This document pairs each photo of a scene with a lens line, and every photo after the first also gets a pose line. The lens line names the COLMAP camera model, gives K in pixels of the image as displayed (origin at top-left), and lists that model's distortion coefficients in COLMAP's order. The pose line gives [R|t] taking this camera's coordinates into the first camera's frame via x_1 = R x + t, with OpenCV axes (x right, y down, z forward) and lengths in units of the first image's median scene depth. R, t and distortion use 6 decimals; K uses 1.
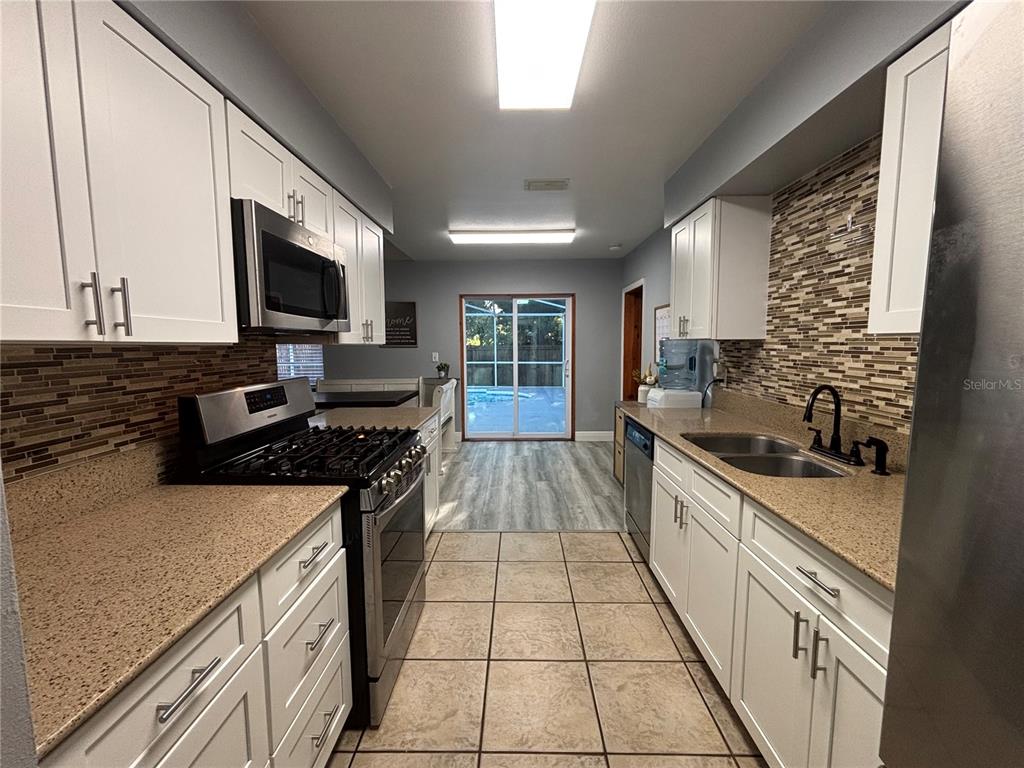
lens RADIAL K [[423.5, 0, 510.8], [0, 423.5, 382.9], [0, 0, 1]] dist [0.000788, 0.000489]
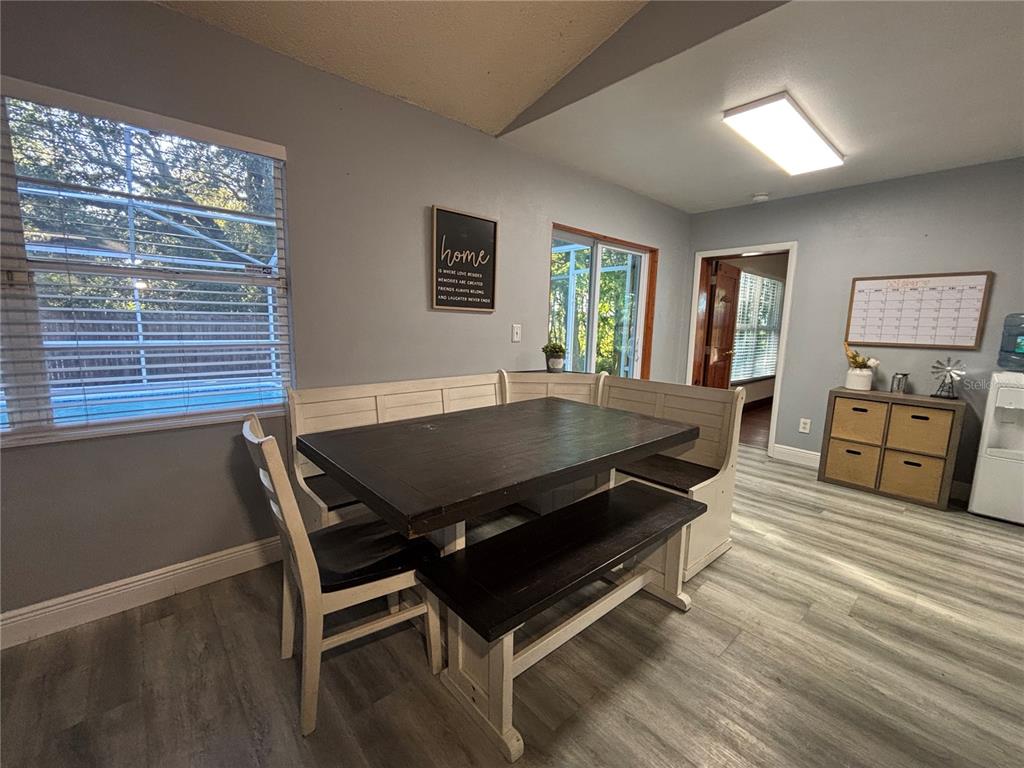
lens RADIAL K [[423.5, 0, 506.7], [0, 423.5, 382.2], [0, 0, 1]] dist [0.000788, 0.000489]
pose [[0.739334, -0.066900, 0.670008, -1.453494], [0.034147, 0.997497, 0.061920, -0.084183], [-0.672473, -0.022901, 0.739767, 1.571905]]
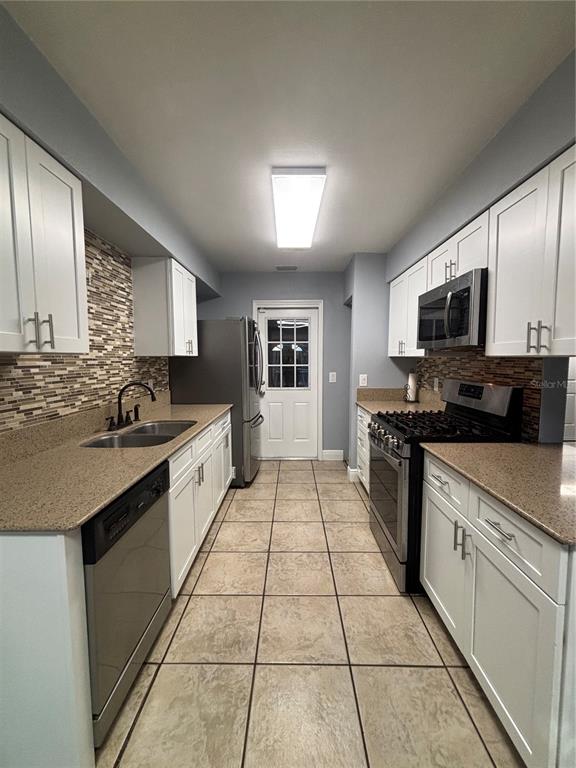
lens RADIAL K [[317.6, 0, 288.6], [0, 317.6, 384.4], [0, 0, 1]] dist [0.000788, 0.000489]
pose [[-0.999937, 0.010187, -0.004615, 0.083904], [0.009213, 0.984266, 0.176454, -0.161225], [0.006340, 0.176400, -0.984298, 1.730700]]
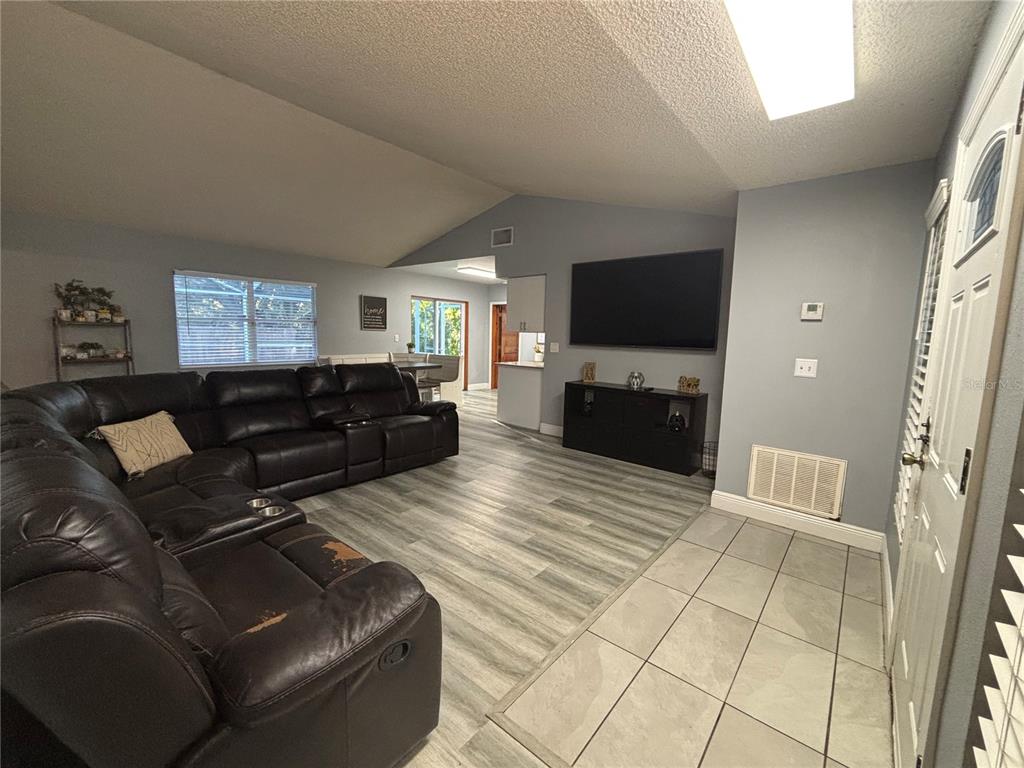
lens RADIAL K [[423.5, 0, 515.0], [0, 423.5, 383.1], [0, 0, 1]] dist [0.000788, 0.000489]
pose [[0.630152, -0.063214, 0.773894, -2.694111], [0.039922, 0.998000, 0.049013, 0.089403], [-0.775445, 0.000010, 0.631415, -0.523782]]
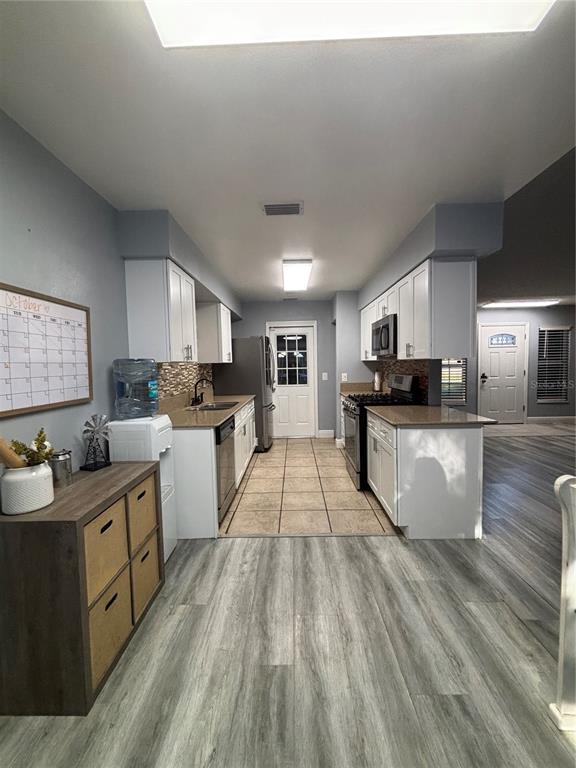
lens RADIAL K [[317.6, 0, 290.4], [0, 317.6, 382.3], [0, 0, 1]] dist [0.000788, 0.000489]
pose [[-0.999597, 0.028042, -0.004361, 0.105325], [0.027055, 0.988033, 0.151848, -0.220501], [0.008567, 0.151669, -0.988394, 2.424284]]
